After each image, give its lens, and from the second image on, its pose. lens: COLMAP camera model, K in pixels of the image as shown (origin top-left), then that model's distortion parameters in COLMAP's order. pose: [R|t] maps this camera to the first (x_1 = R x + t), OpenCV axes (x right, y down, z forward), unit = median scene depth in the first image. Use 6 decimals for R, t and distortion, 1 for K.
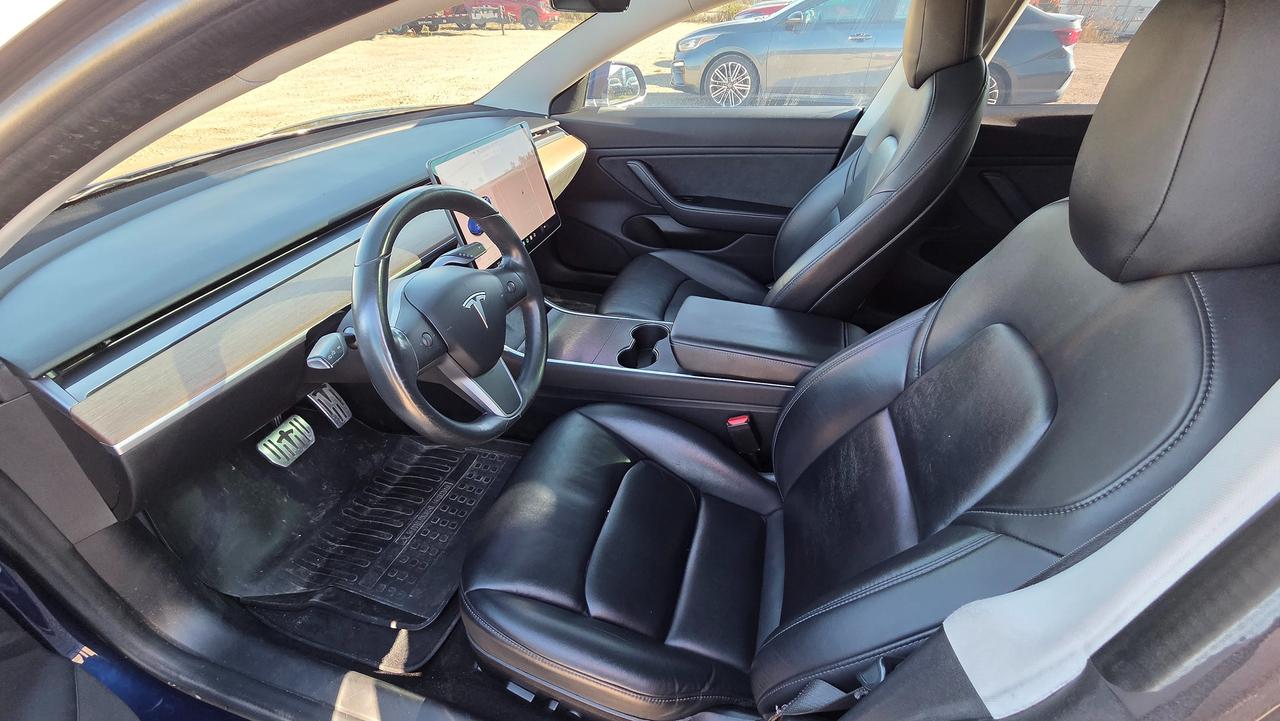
lens RADIAL K [[519.8, 0, 640.0], [0, 519.8, 360.5], [0, 0, 1]] dist [0.002269, -0.000033]
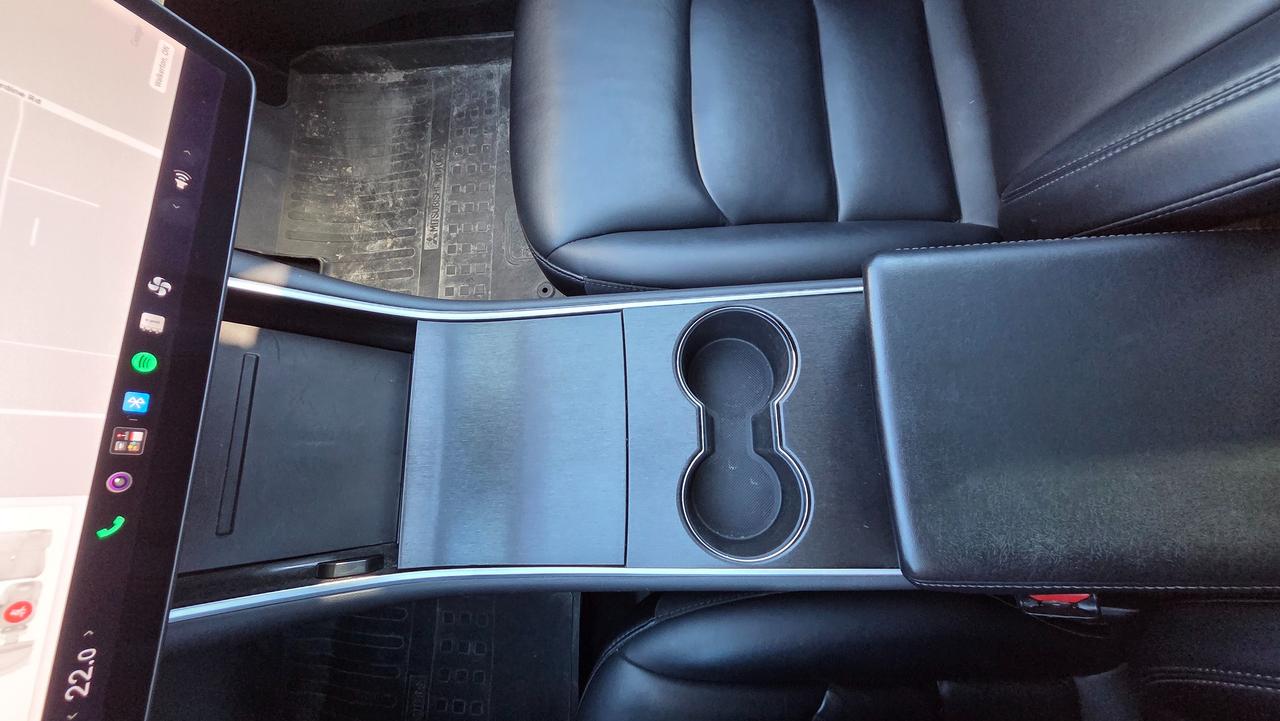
lens RADIAL K [[523.0, 0, 638.5], [0, 523.0, 360.6], [0, 0, 1]] dist [0.002529, -0.000569]
pose [[0.949027, -0.312270, -0.042836, -0.018455], [0.263277, 0.710632, 0.652447, -0.210218], [-0.173299, -0.630468, 0.756622, 0.548638]]
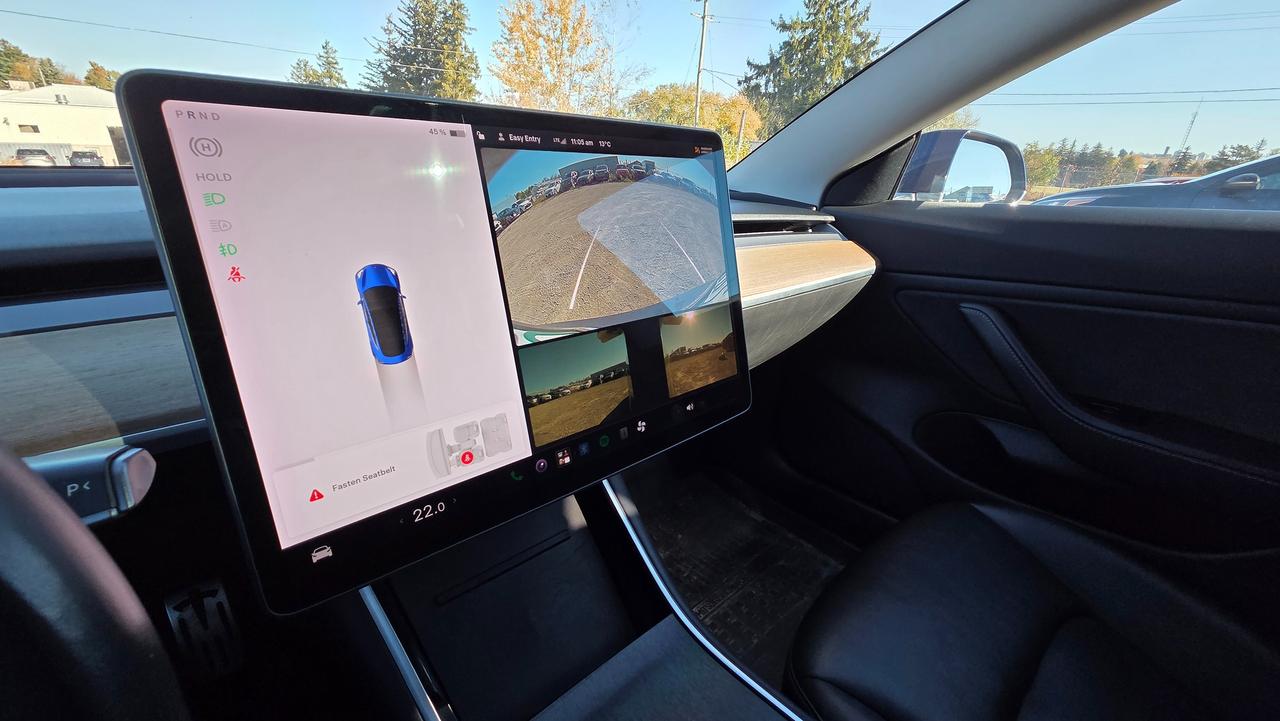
lens RADIAL K [[523.0, 0, 638.5], [0, 523.0, 360.6], [0, 0, 1]] dist [0.002529, -0.000569]
pose [[0.853357, 0.207527, -0.478240, -0.037144], [-0.324876, 0.929140, -0.176508, -0.152438], [0.407722, 0.305993, 0.860309, 0.482668]]
